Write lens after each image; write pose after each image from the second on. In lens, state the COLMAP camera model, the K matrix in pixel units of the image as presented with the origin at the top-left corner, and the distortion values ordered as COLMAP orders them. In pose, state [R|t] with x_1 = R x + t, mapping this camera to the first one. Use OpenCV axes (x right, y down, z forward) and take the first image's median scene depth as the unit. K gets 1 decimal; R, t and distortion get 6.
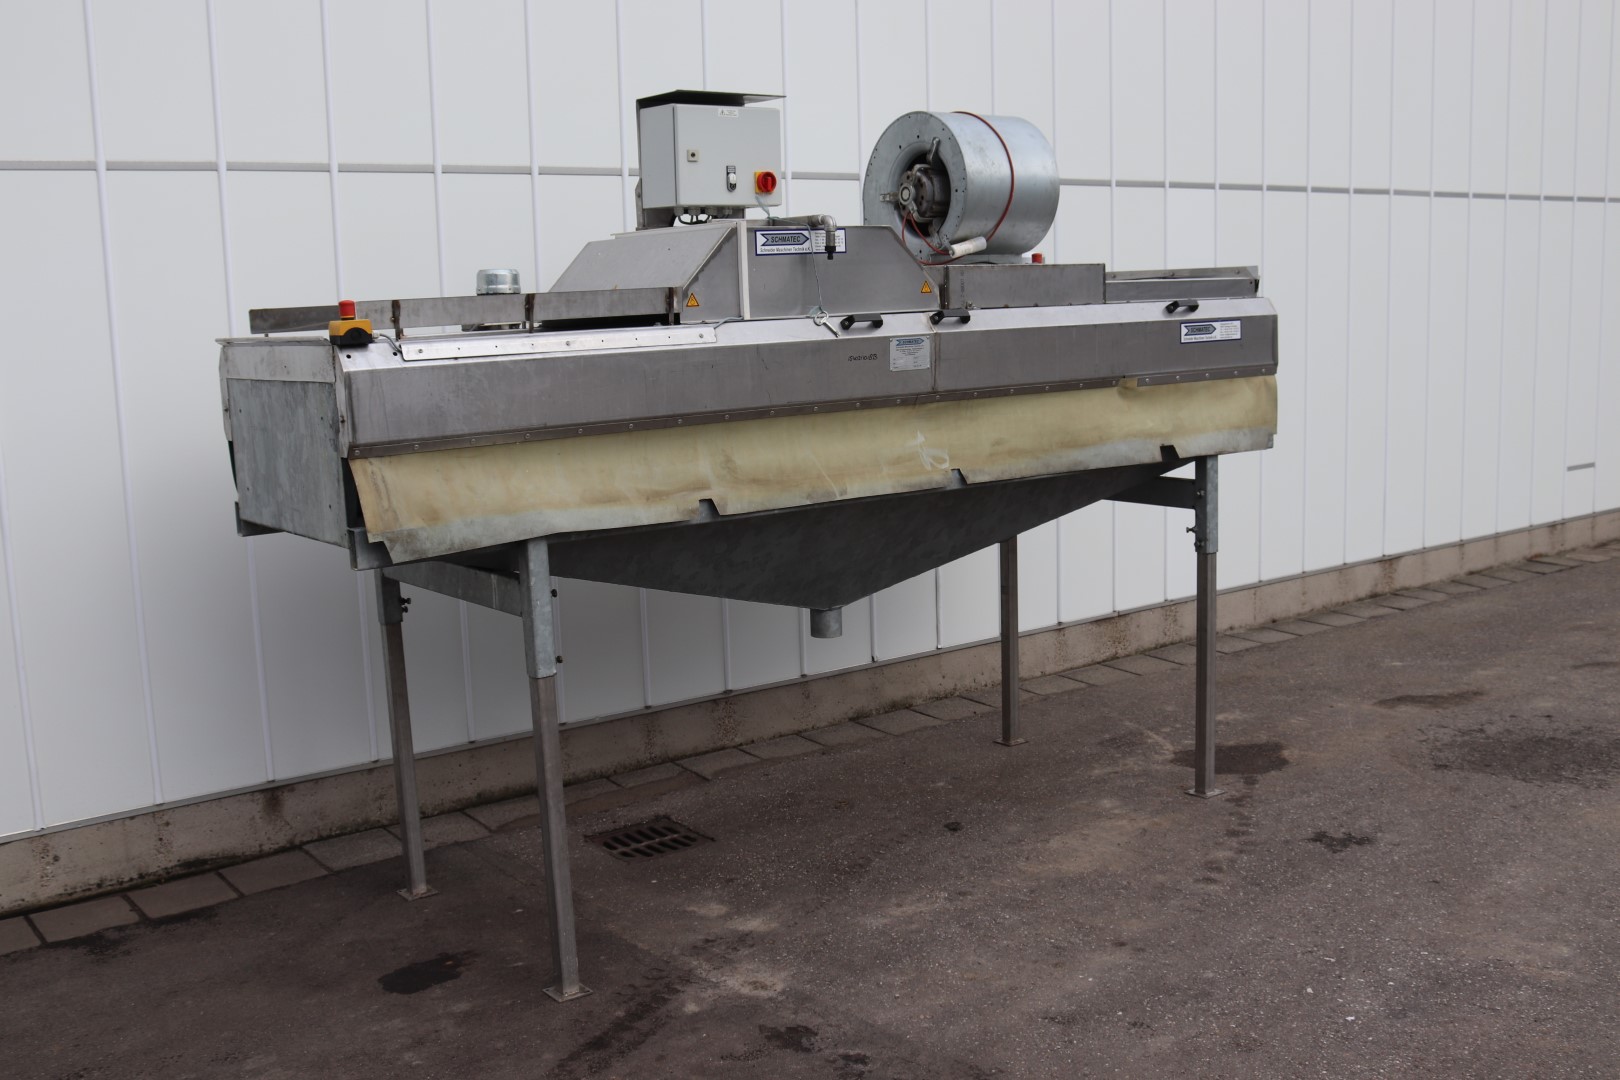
lens RADIAL K [[1666.3, 0, 806.5], [0, 1666.3, 570.5], [0, 0, 1]] dist [-0.100285, 0.015247]
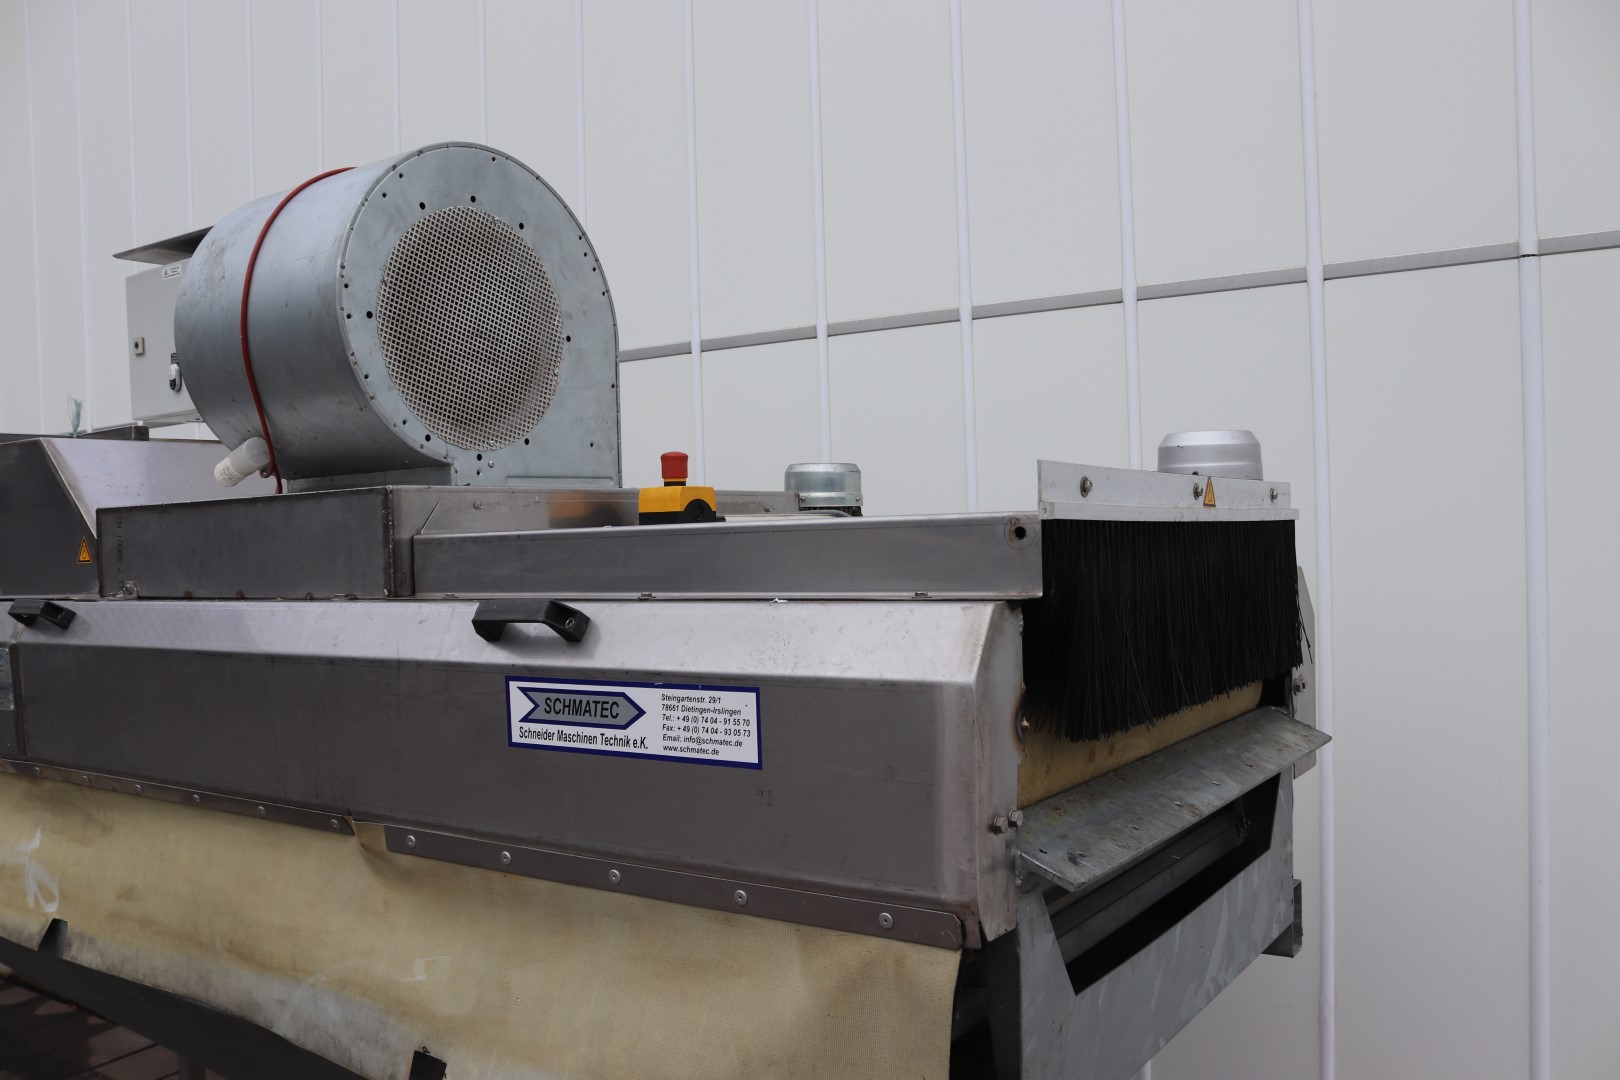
lens RADIAL K [[1354.6, 0, 817.5], [0, 1354.6, 575.2], [0, 0, 1]] dist [-0.159154, 0.130005]
pose [[0.329747, 0.050414, -0.942722, 0.477840], [-0.137626, 0.990472, 0.004828, -0.179370], [0.933984, 0.128151, 0.333543, 0.984805]]
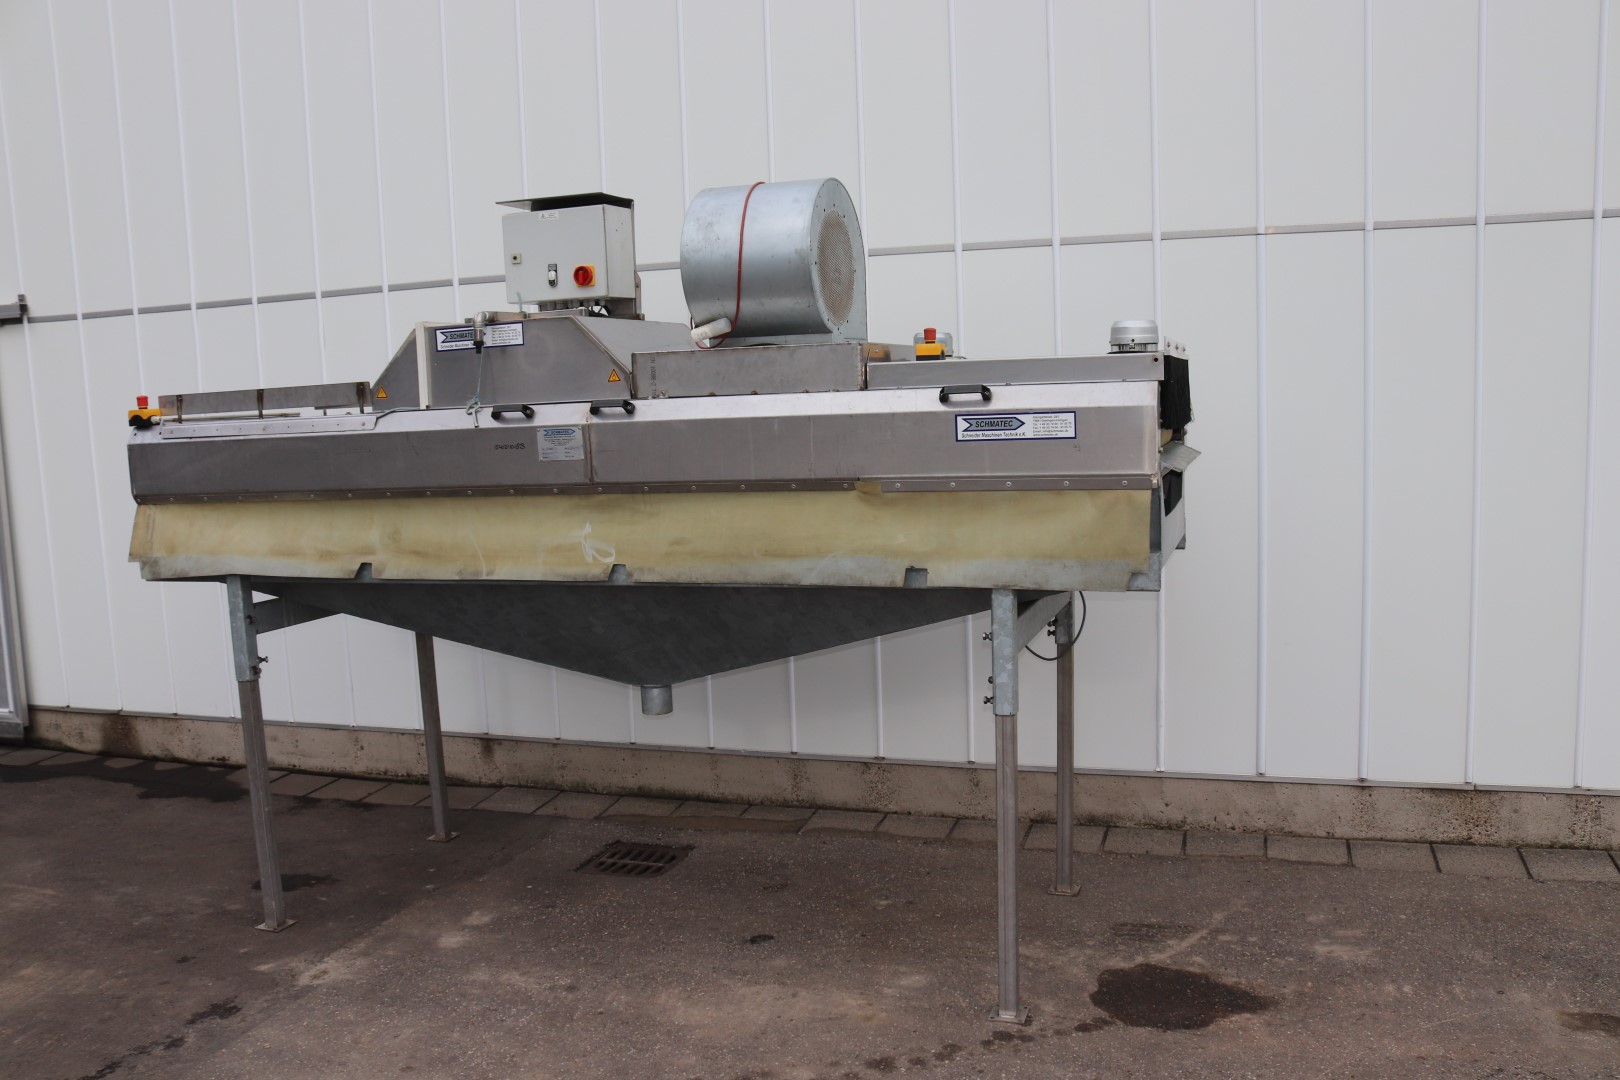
lens RADIAL K [[1354.6, 0, 817.5], [0, 1354.6, 575.2], [0, 0, 1]] dist [-0.159154, 0.130005]
pose [[0.566327, 0.125348, -0.814593, 0.729065], [-0.118686, 0.990469, 0.069897, -0.113365], [0.815590, 0.057096, 0.575806, 0.593620]]
